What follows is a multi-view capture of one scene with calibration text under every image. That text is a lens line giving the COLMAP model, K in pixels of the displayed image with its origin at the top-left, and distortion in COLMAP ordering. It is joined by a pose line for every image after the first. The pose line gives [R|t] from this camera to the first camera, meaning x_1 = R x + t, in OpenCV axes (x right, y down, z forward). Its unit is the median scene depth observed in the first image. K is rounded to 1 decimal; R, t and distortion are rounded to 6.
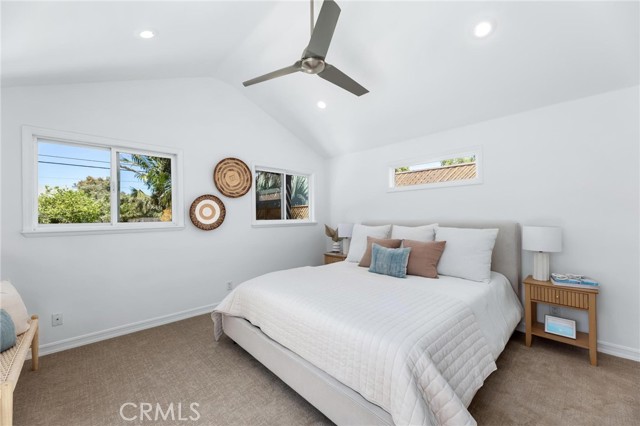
lens RADIAL K [[251.5, 0, 319.0], [0, 251.5, 214.7], [0, 0, 1]] dist [-0.000992, -0.000518]
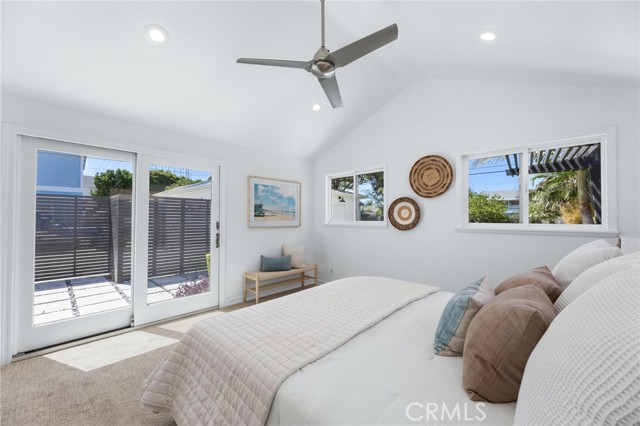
lens RADIAL K [[251.5, 0, 319.0], [0, 251.5, 214.7], [0, 0, 1]] dist [-0.000992, -0.000518]
pose [[0.064754, 0.001623, -0.997900, 0.596968], [0.000196, 0.999999, 0.001639, -0.006738], [0.997901, -0.000302, 0.064754, 0.556761]]
